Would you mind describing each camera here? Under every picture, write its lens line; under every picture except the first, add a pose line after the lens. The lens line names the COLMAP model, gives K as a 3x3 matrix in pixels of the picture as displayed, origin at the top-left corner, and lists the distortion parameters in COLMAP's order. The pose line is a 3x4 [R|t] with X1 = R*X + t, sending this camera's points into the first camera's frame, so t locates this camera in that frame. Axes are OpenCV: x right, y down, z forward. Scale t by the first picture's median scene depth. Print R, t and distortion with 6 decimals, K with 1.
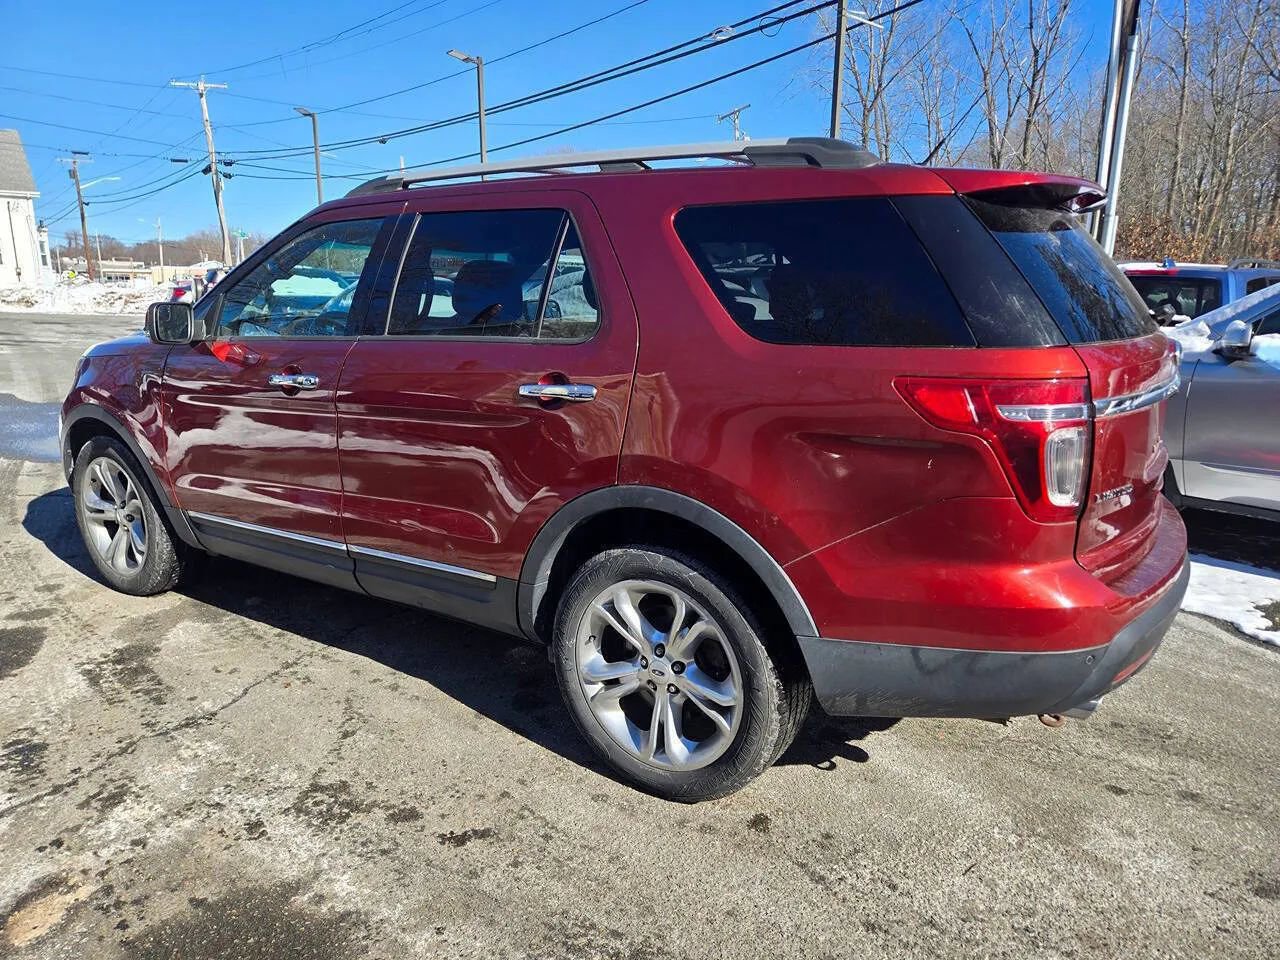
lens RADIAL K [[846.5, 0, 644.3], [0, 846.5, 509.6], [0, 0, 1]] dist [0.077948, -0.069753]
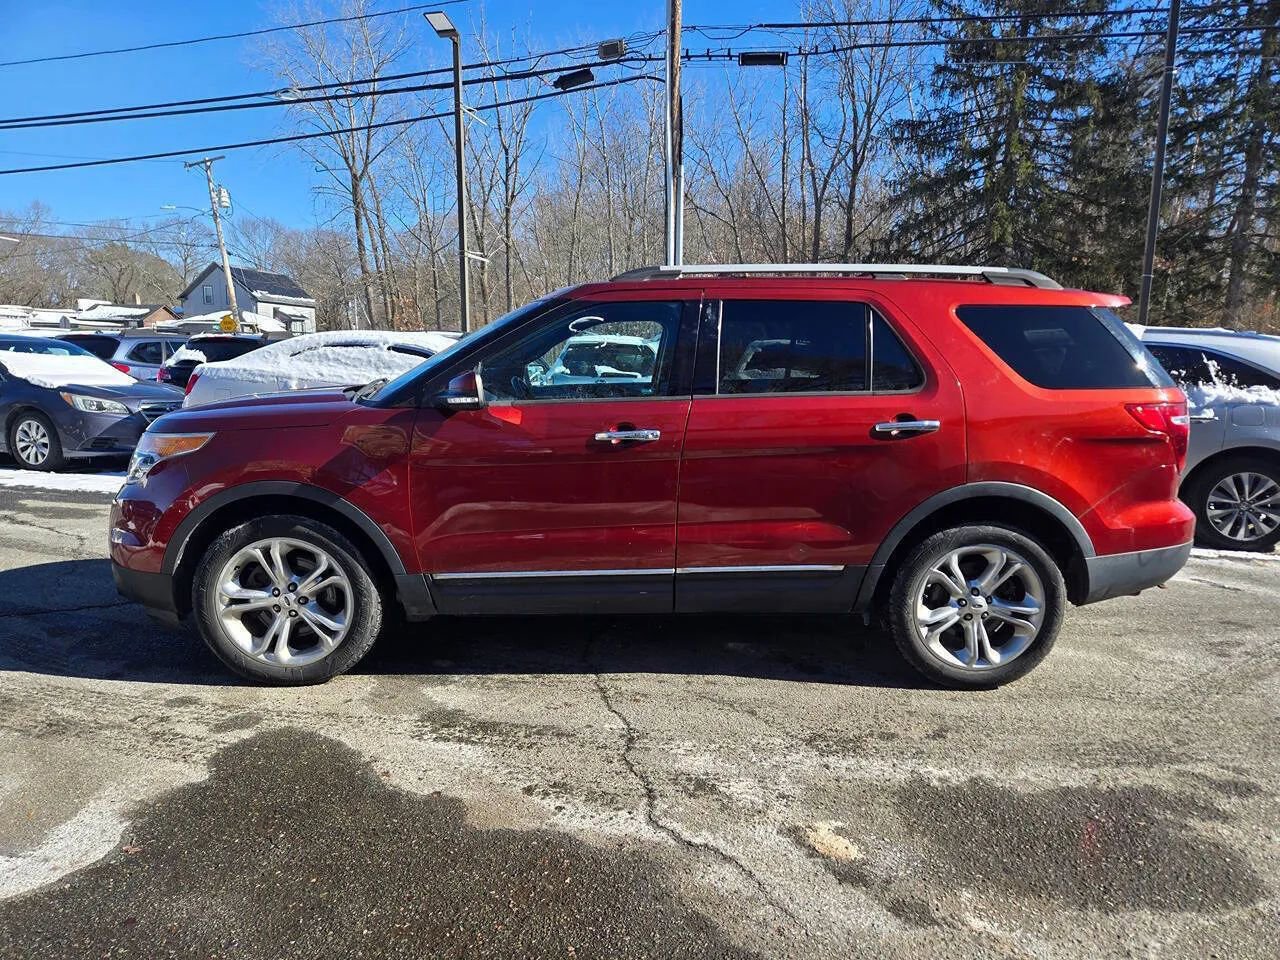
lens RADIAL K [[839.6, 0, 647.6], [0, 839.6, 518.6], [0, 0, 1]] dist [0.071912, -0.042648]
pose [[0.820490, -0.104425, 0.562043, -1.238955], [0.136673, 0.990495, -0.015491, -0.019533], [-0.555083, 0.089527, 0.826963, 0.052299]]
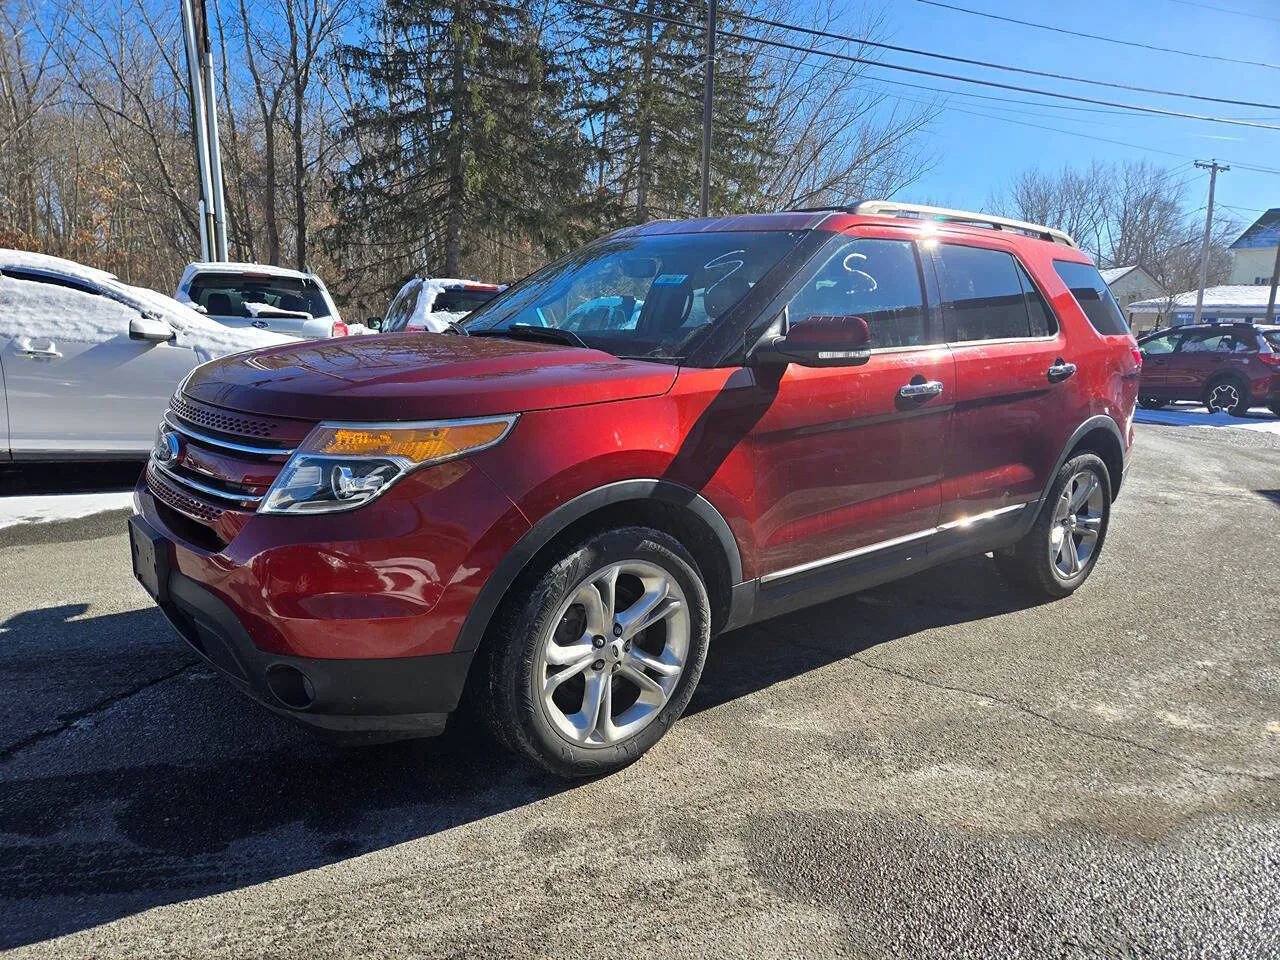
lens RADIAL K [[849.7, 0, 636.3], [0, 849.7, 496.8], [0, 0, 1]] dist [0.074834, -0.063446]
pose [[0.301378, -0.199543, 0.932391, -1.816913], [0.211640, 0.967464, 0.138641, -0.287354], [-0.929720, 0.155548, 0.333804, 1.173611]]
